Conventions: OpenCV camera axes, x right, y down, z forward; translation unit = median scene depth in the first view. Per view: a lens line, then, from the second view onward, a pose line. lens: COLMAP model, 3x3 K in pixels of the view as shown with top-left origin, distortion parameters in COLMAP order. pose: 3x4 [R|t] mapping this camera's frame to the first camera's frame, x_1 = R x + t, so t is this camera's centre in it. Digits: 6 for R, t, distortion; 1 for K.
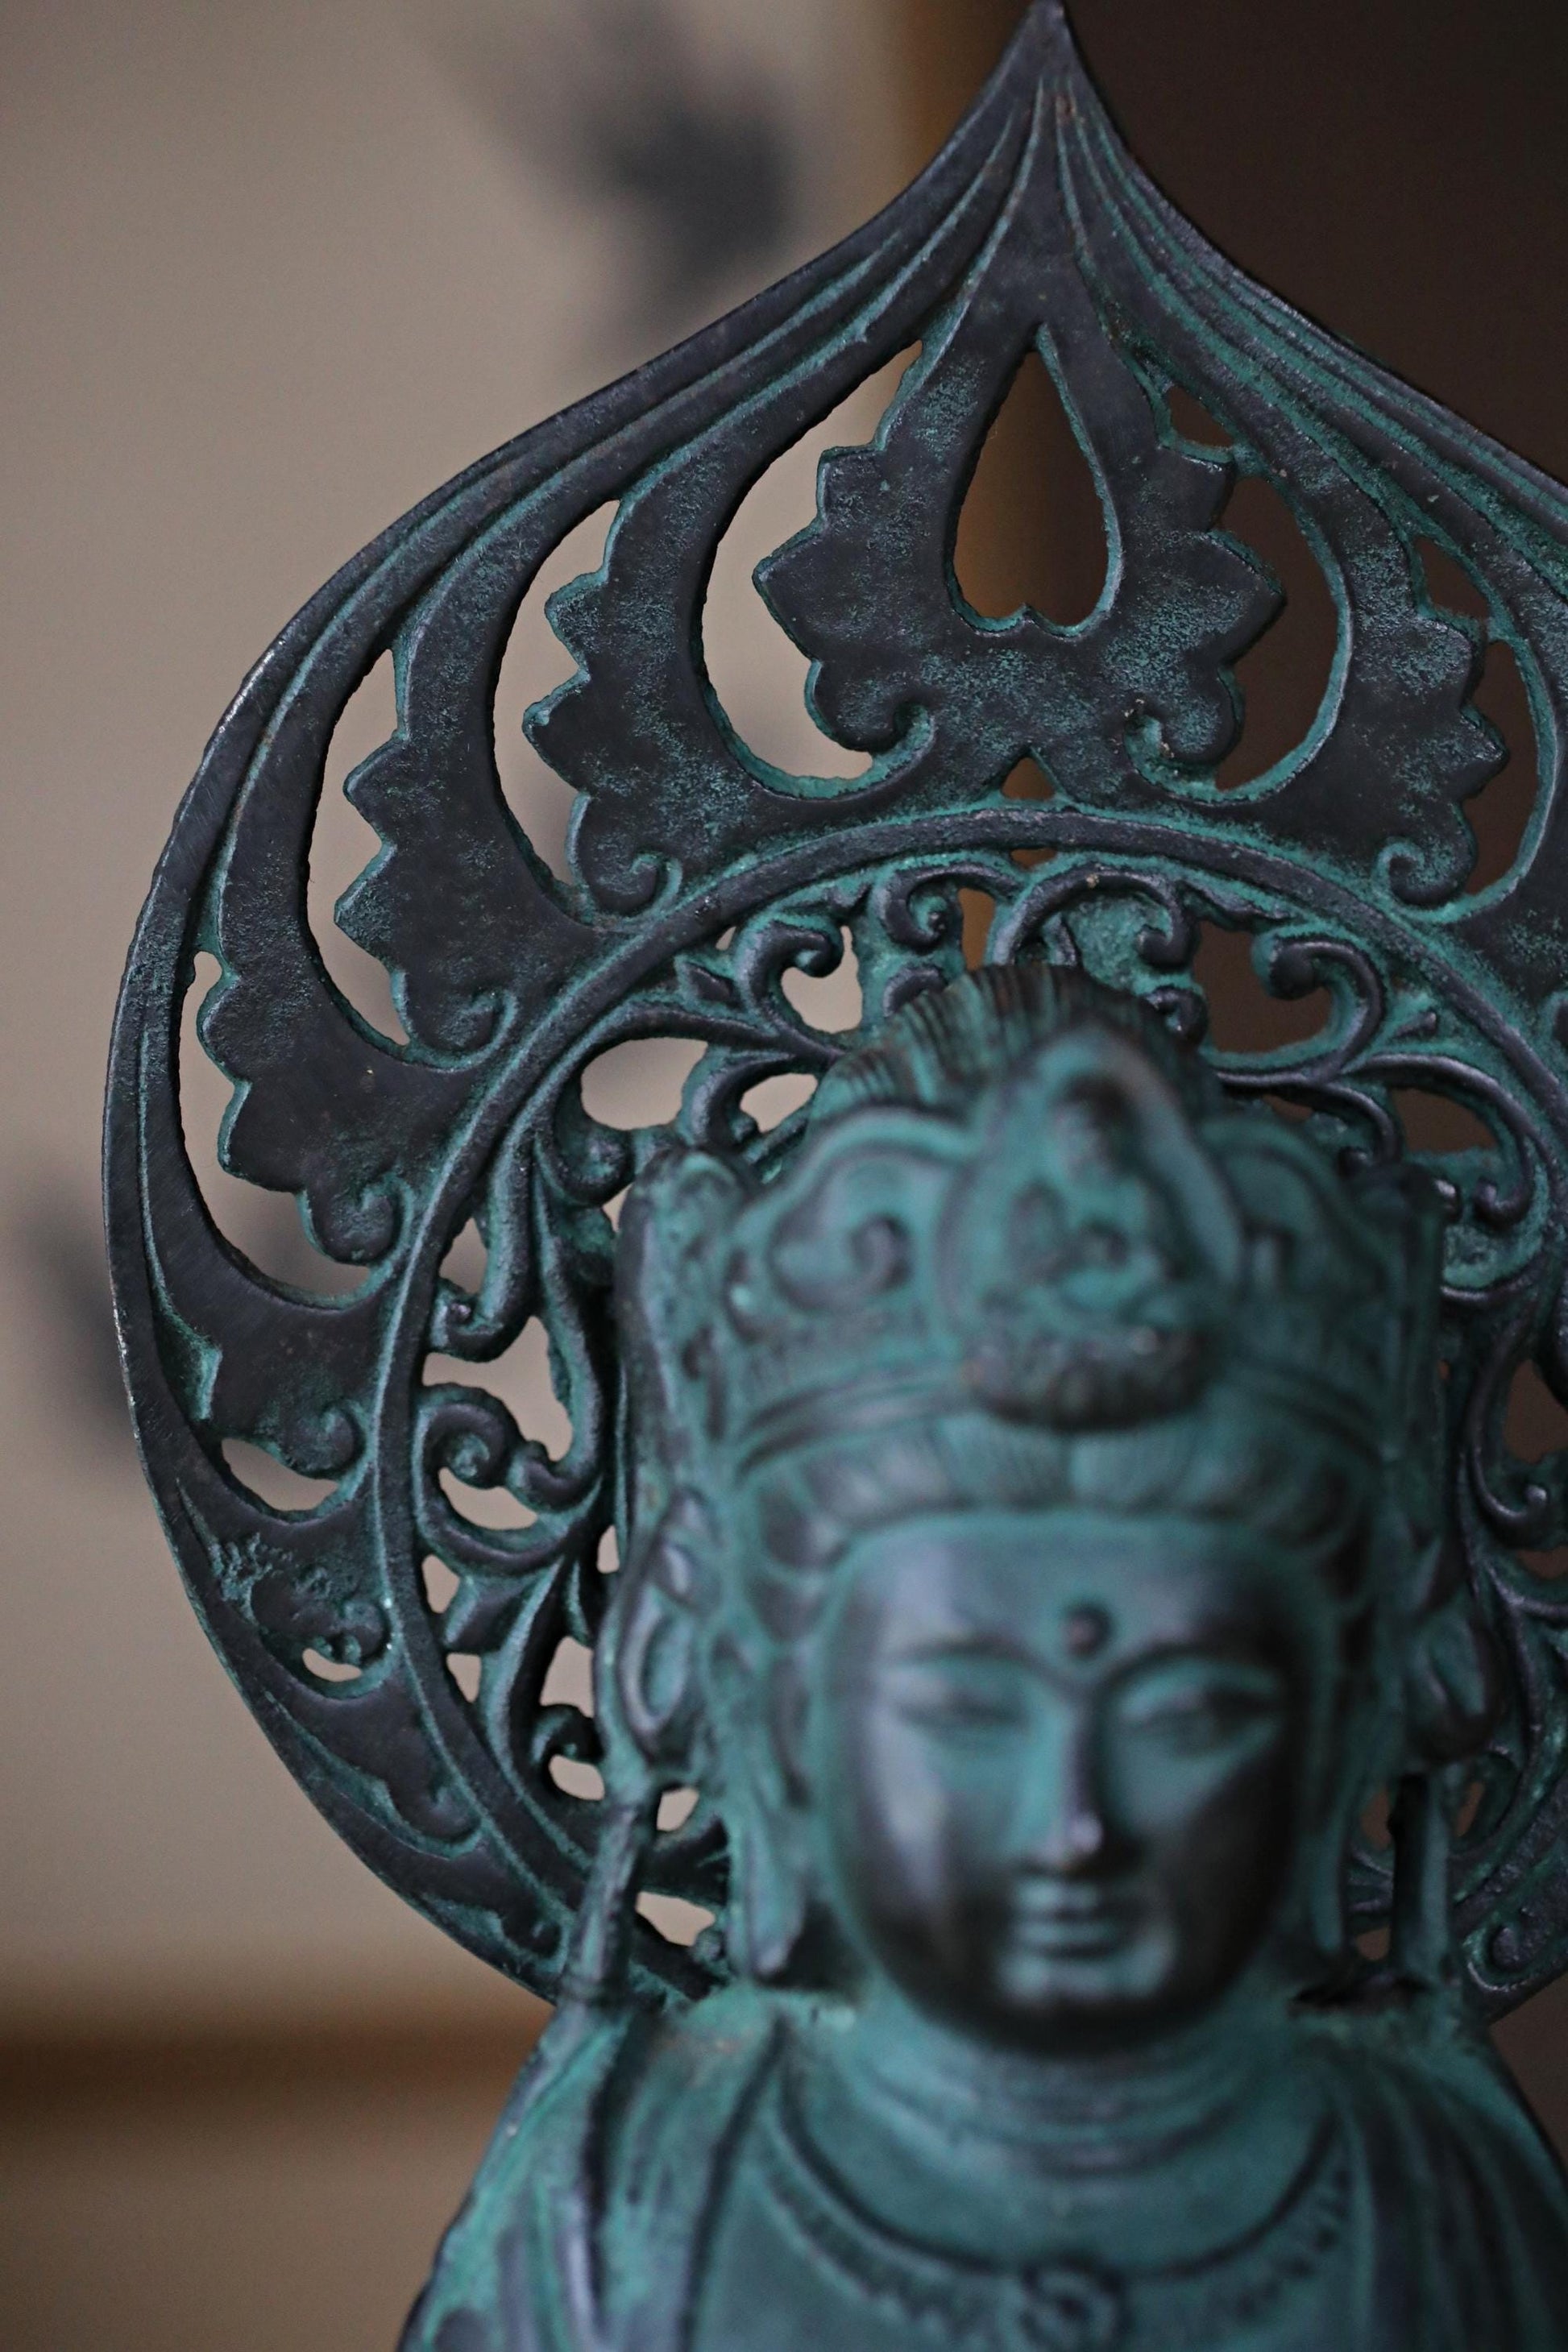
lens RADIAL K [[3803.5, 0, 782.2], [0, 3803.5, 1185.9], [0, 0, 1]] dist [-0.005433, 0.000000]
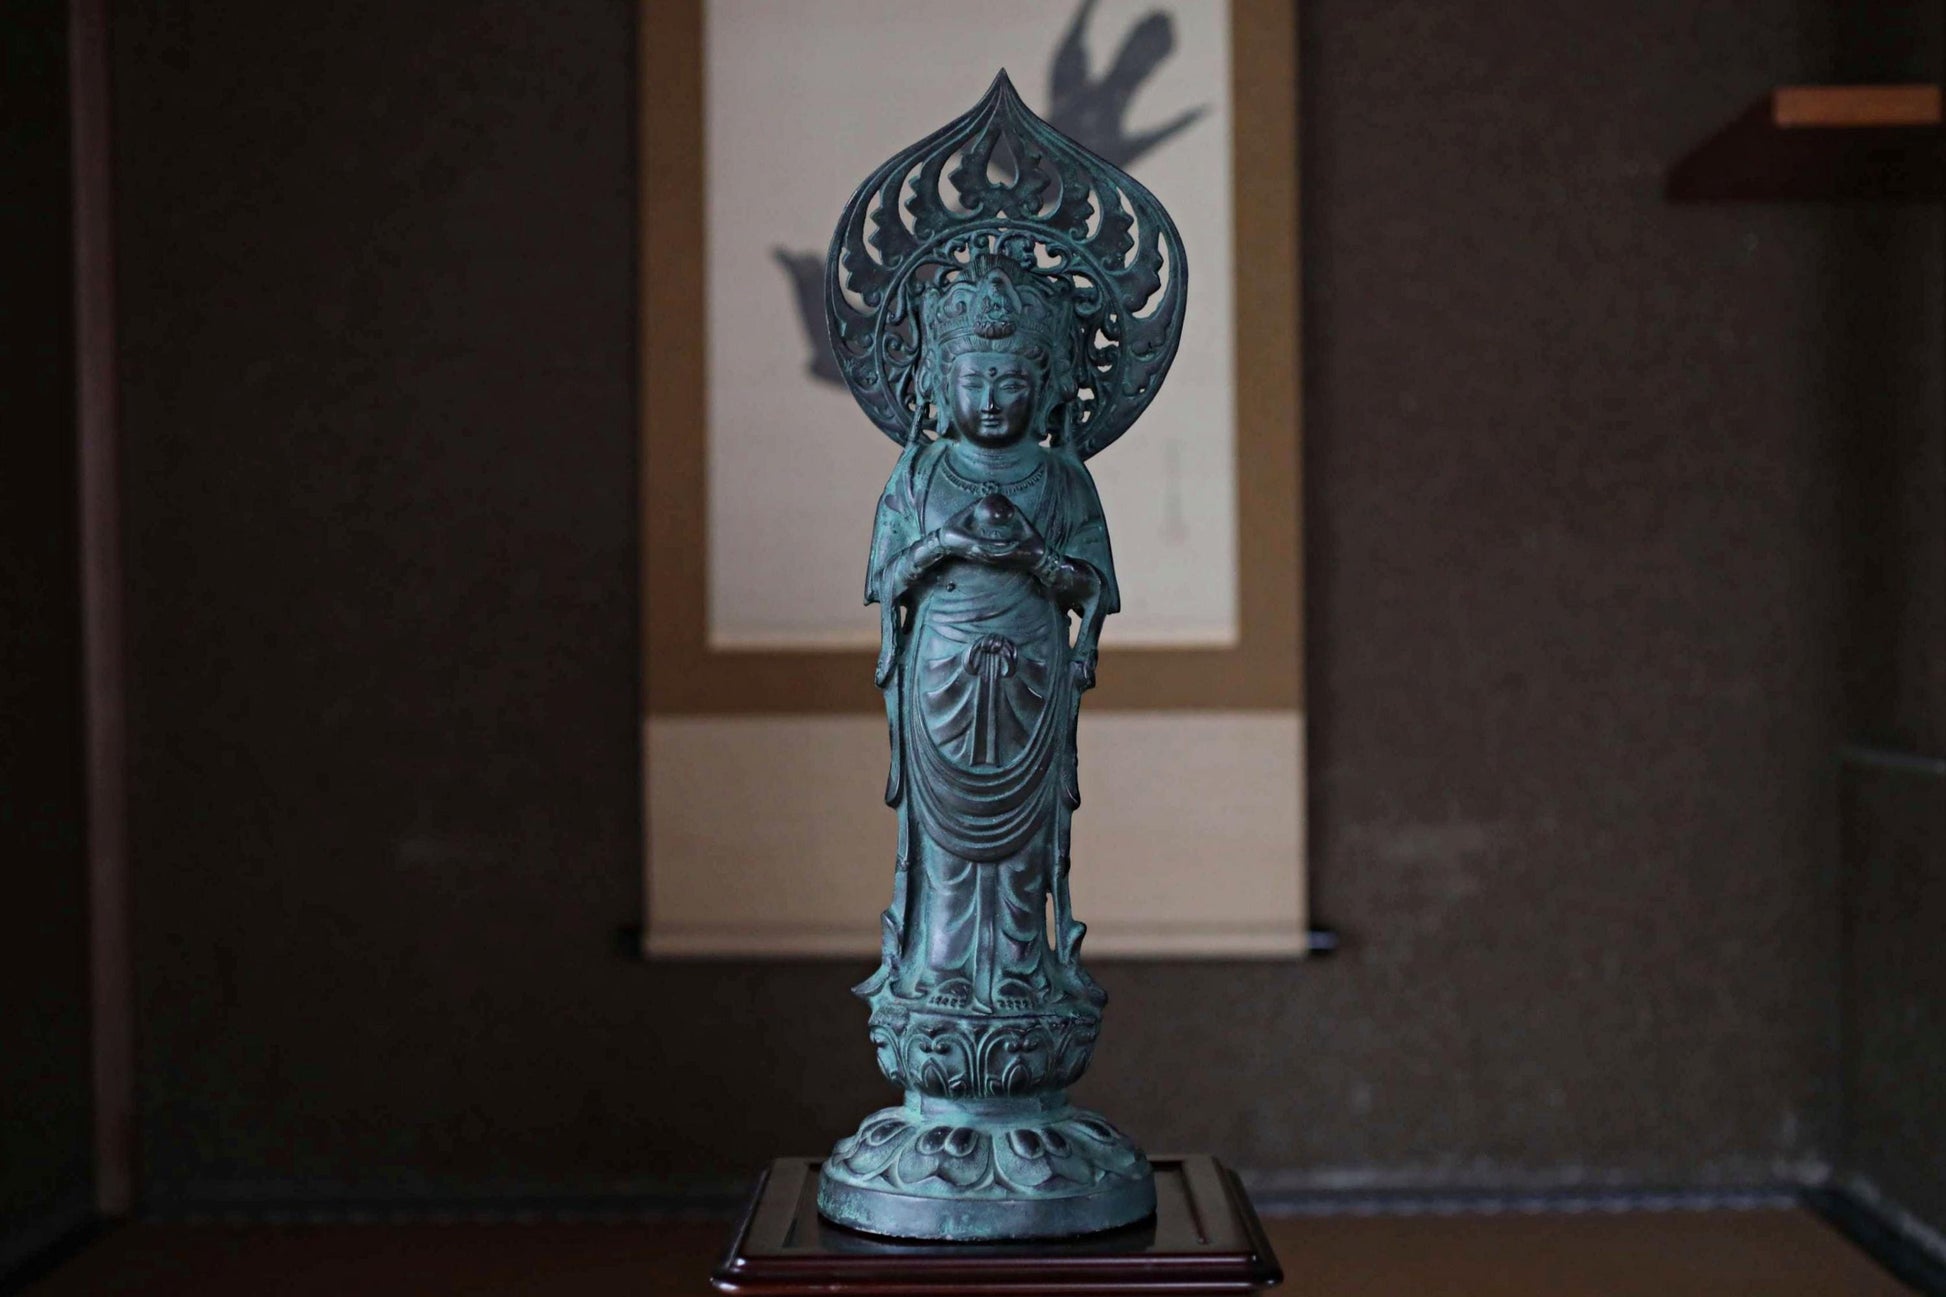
lens RADIAL K [[3146.9, 0, 973.7], [0, 3146.9, 646.7], [0, 0, 1]] dist [-0.005433, 0.000000]
pose [[0.996664, 0.022853, -0.078353, 0.387349], [-0.011686, 0.990065, 0.140121, -0.128152], [0.080777, -0.138738, 0.987029, -3.411983]]
